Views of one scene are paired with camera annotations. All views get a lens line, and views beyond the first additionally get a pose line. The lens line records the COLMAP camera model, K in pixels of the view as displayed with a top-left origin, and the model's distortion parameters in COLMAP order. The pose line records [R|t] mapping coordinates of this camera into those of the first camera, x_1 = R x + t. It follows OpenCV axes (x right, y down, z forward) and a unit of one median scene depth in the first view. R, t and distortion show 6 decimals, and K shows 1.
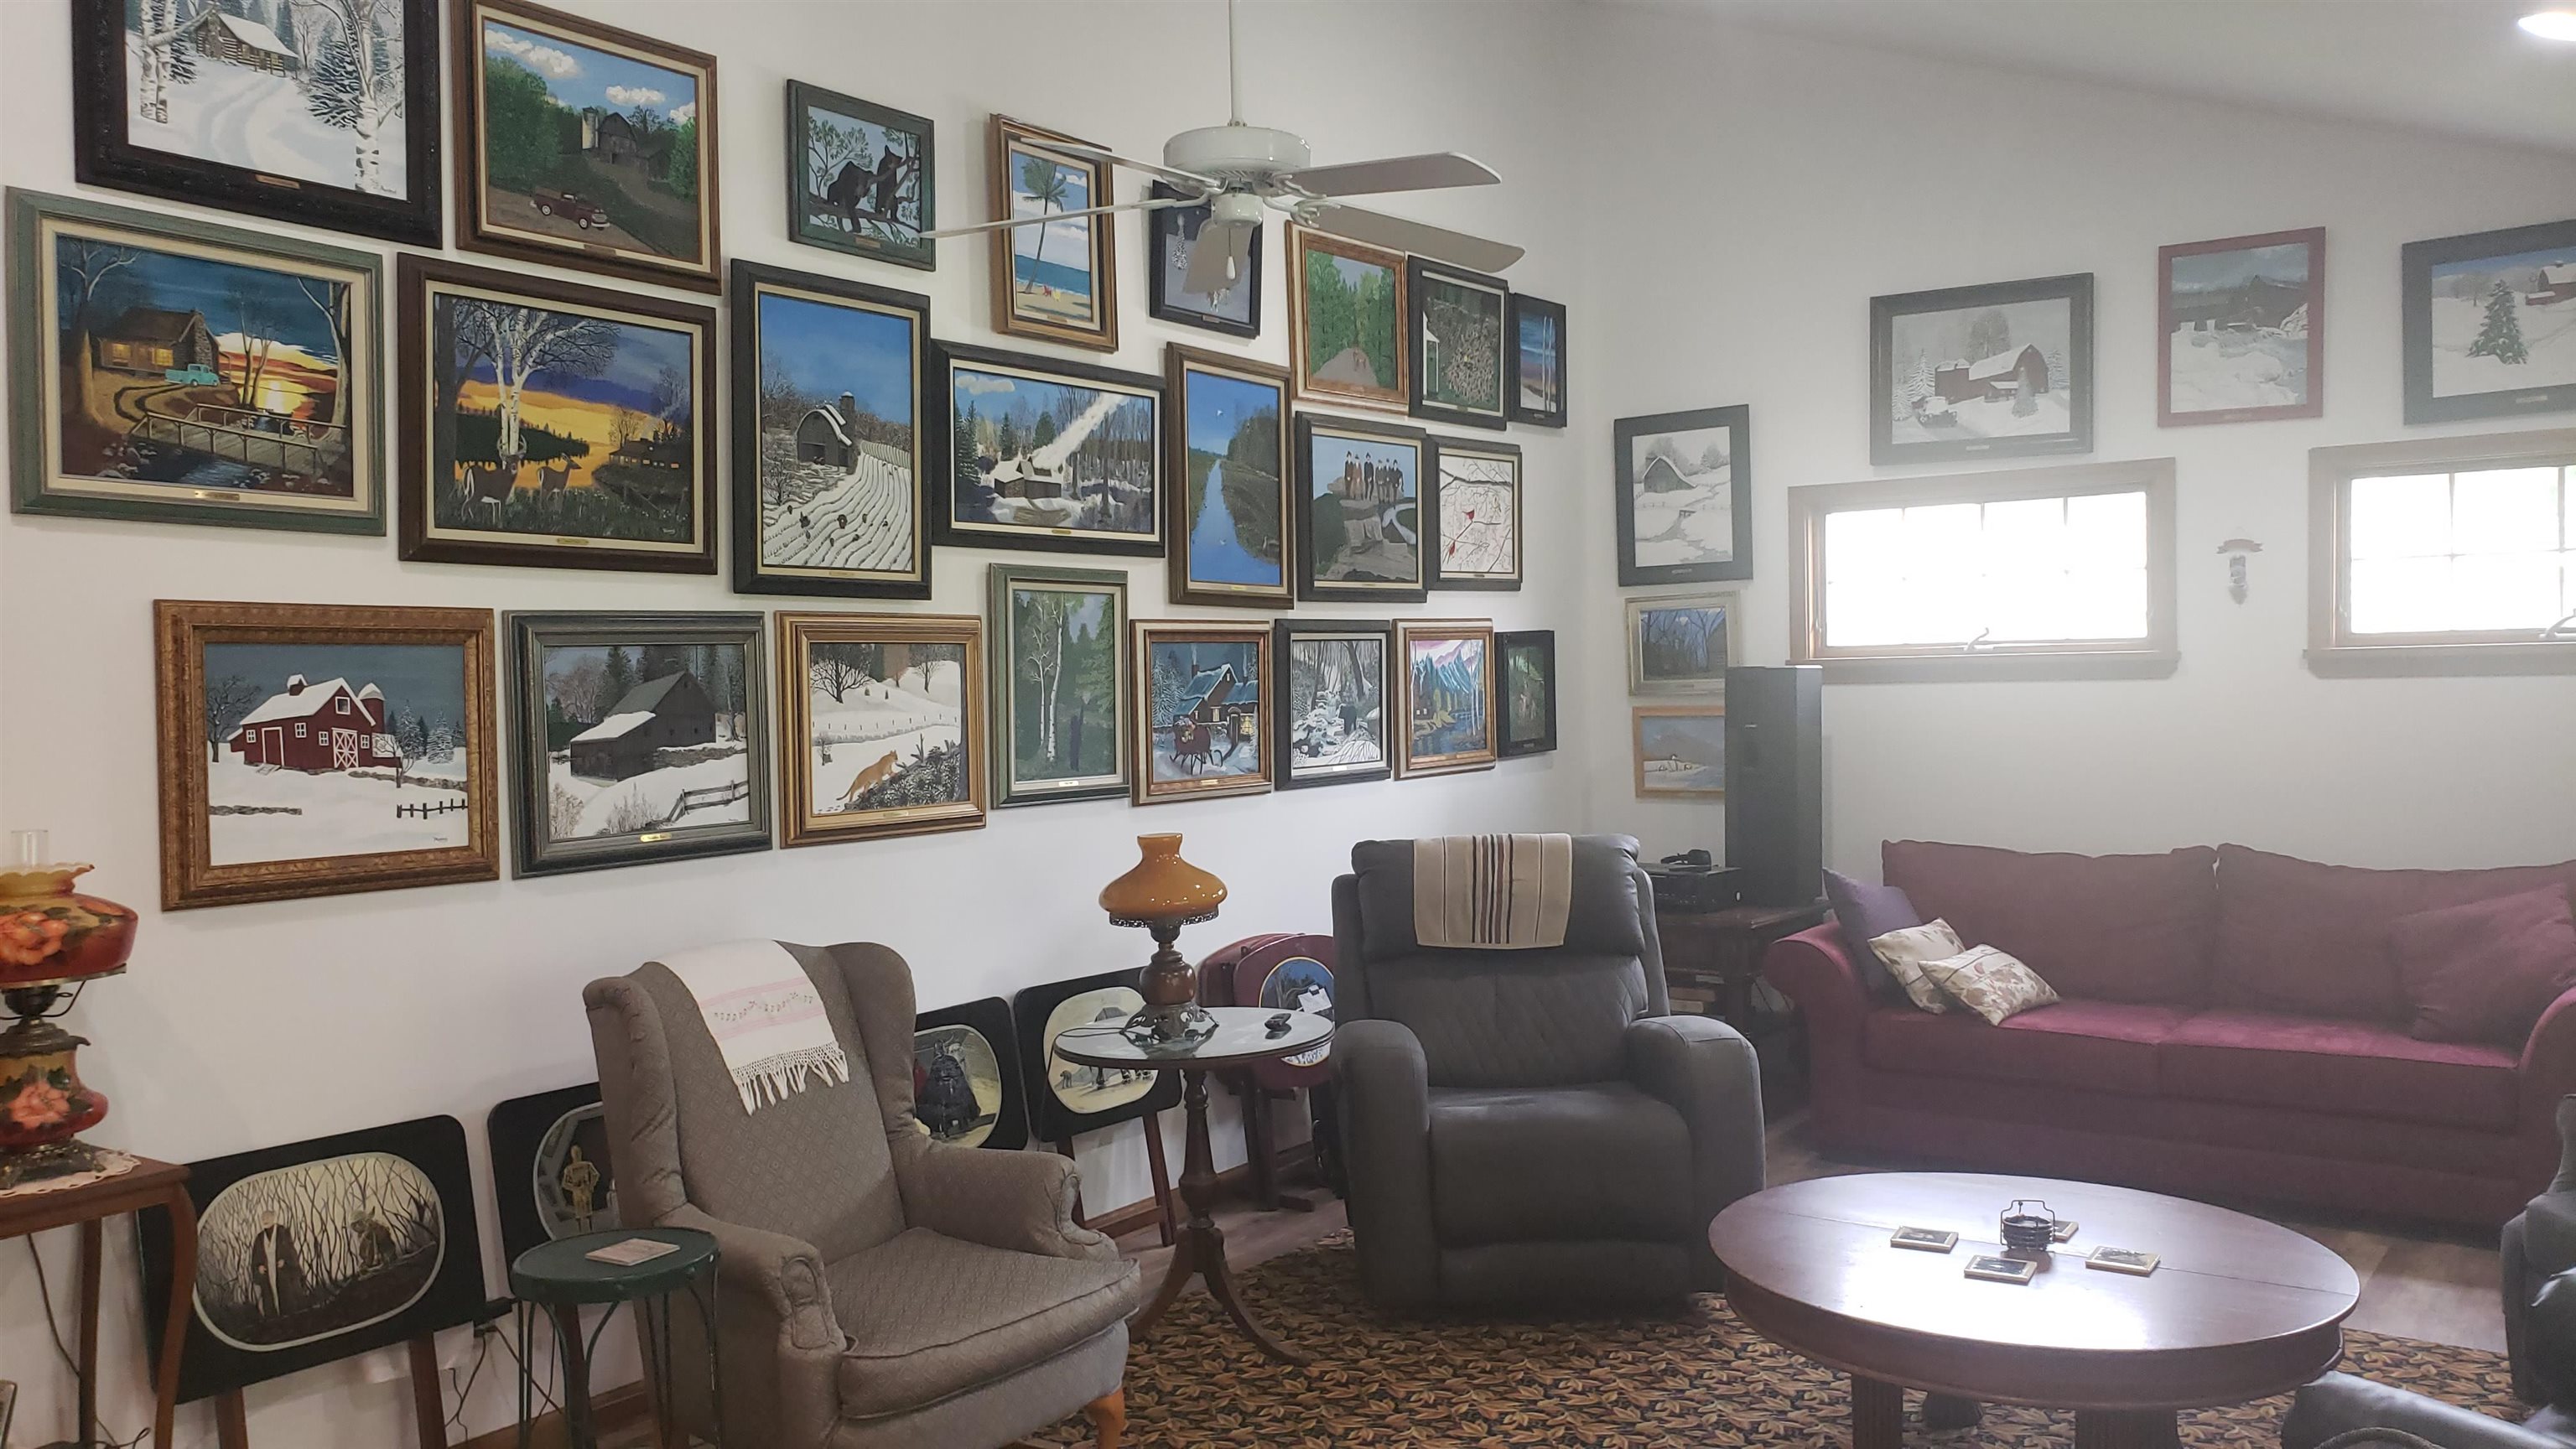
lens RADIAL K [[1968.5, 0, 1282.7], [0, 1968.5, 721.5], [0, 0, 1]] dist [0.037924, -0.076824]
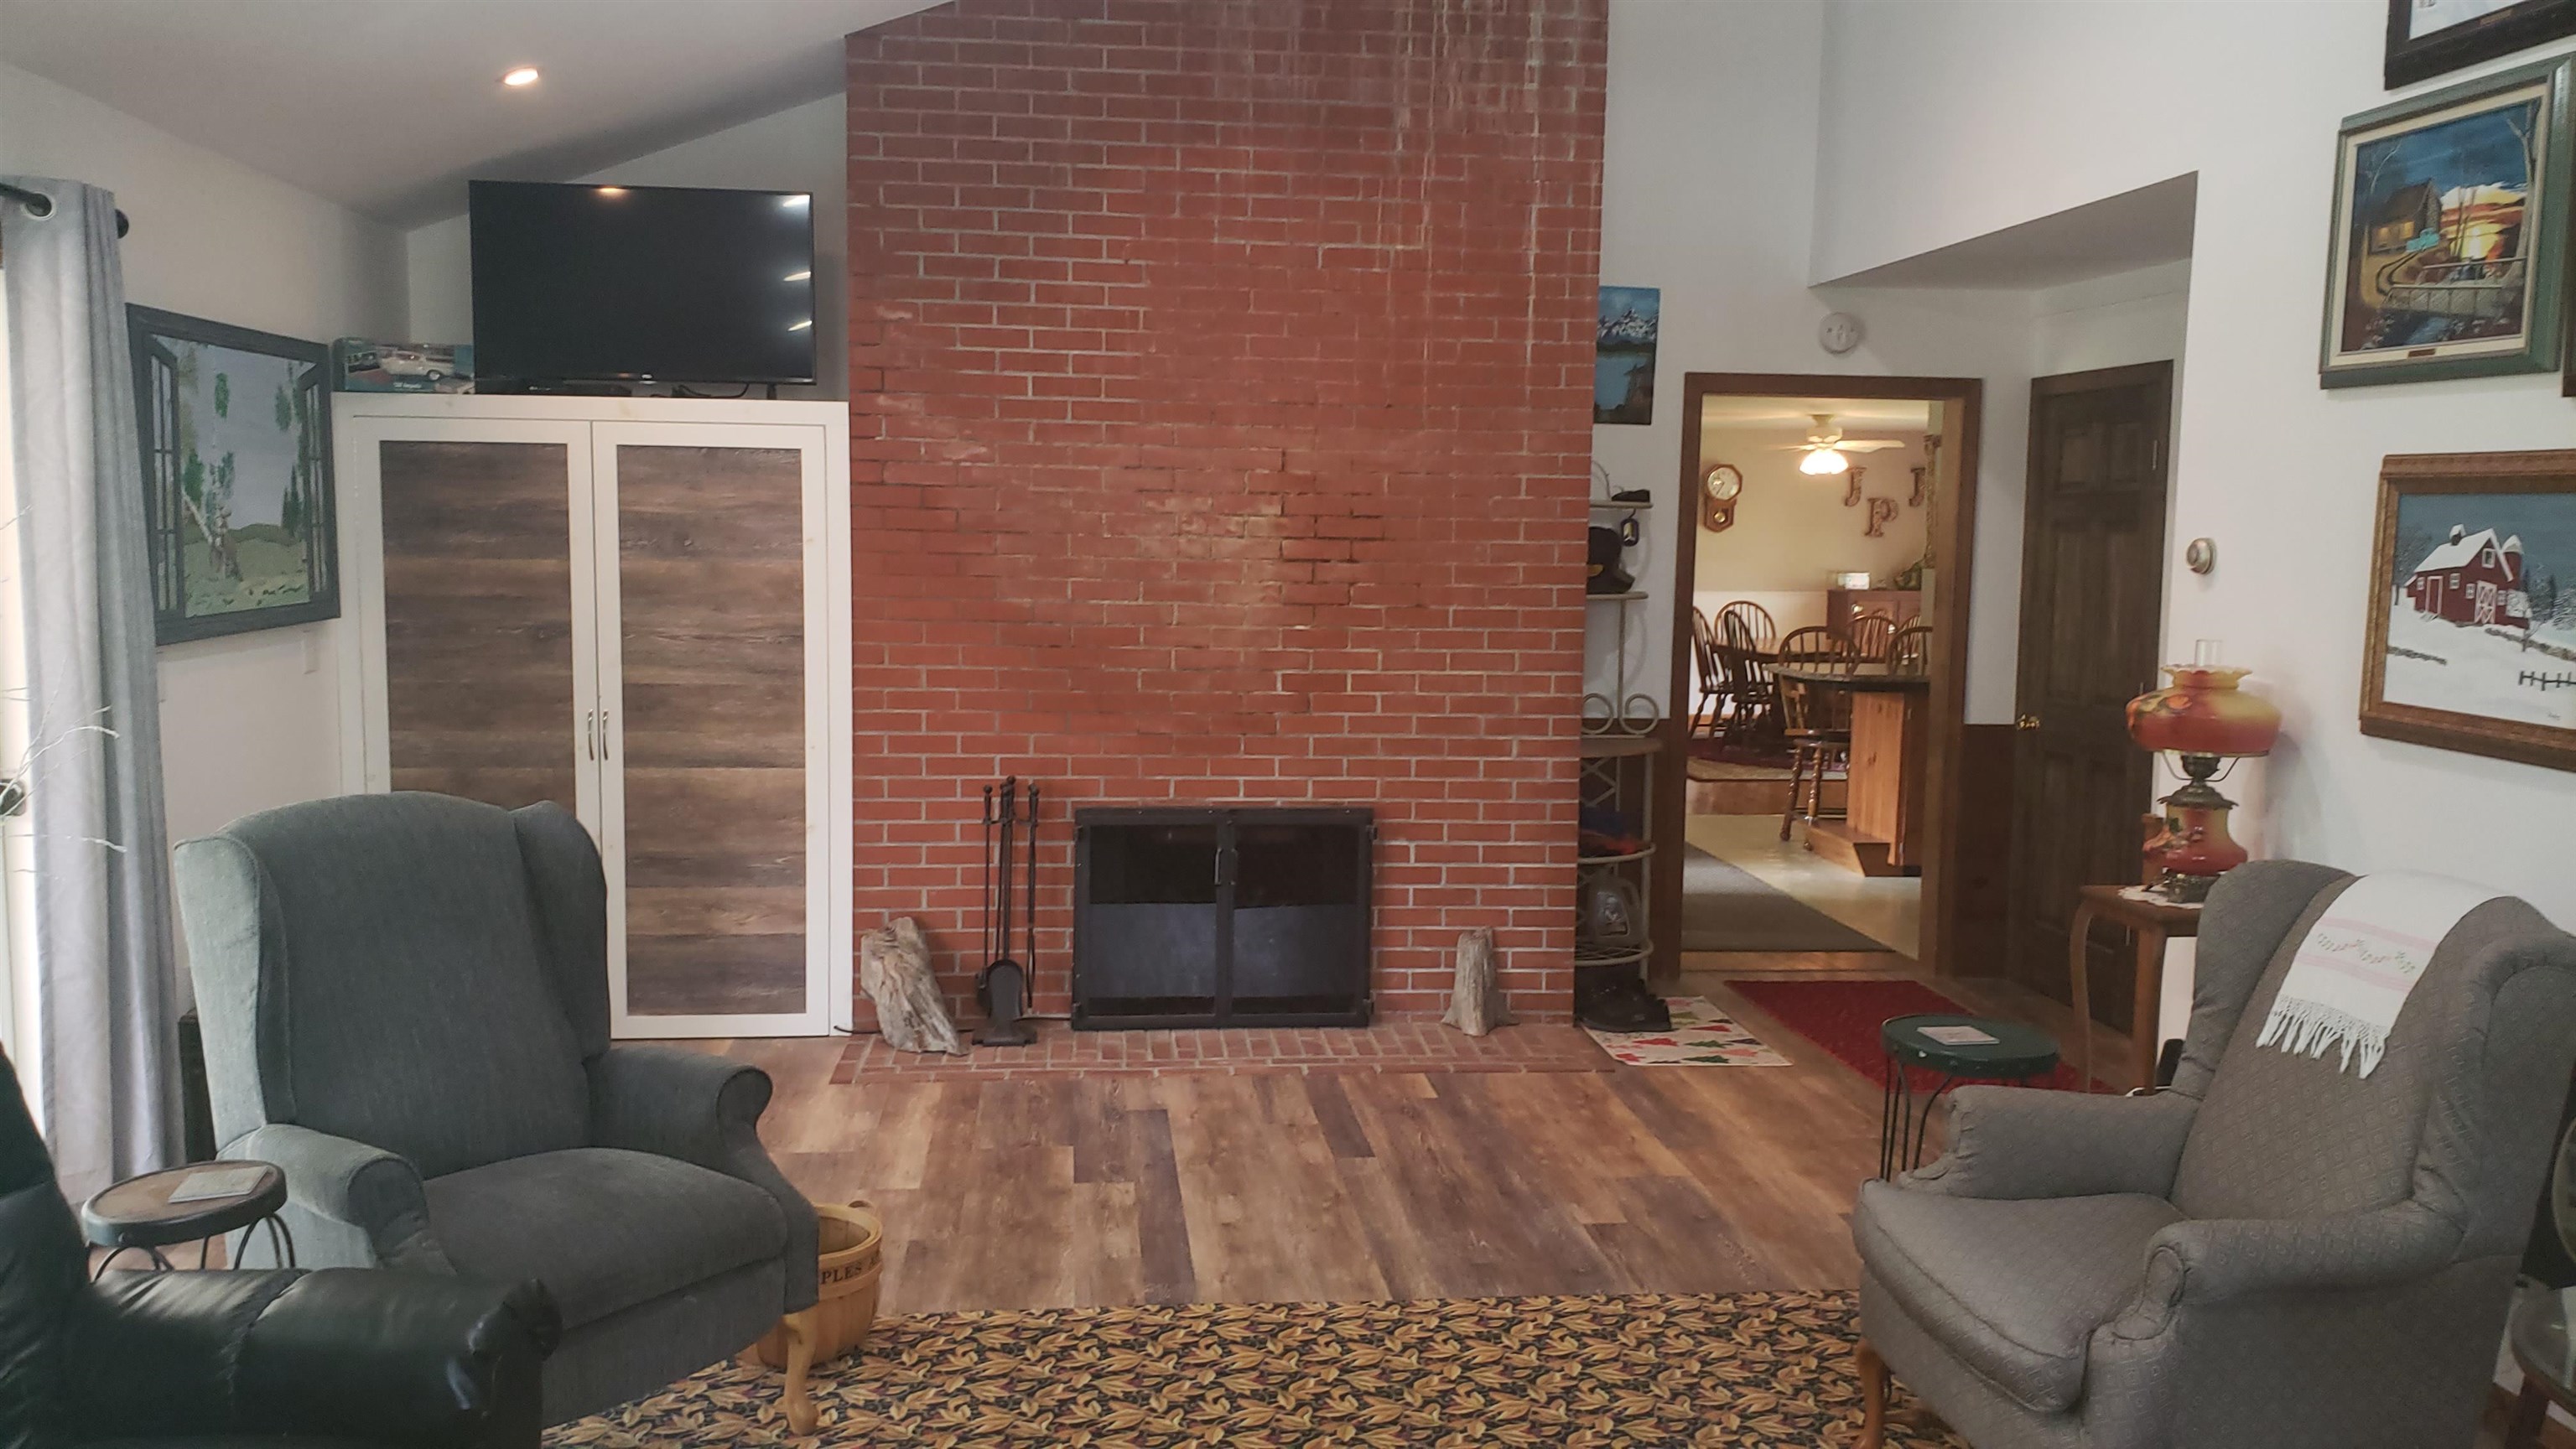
lens RADIAL K [[1968.5, 0, 1282.6], [0, 1968.5, 732.4], [0, 0, 1]] dist [0.037924, -0.076824]
pose [[-0.742525, 0.081686, -0.664819, 0.457786], [-0.011636, 0.990813, 0.134736, -0.035594], [0.669717, 0.107781, -0.734753, 1.013520]]
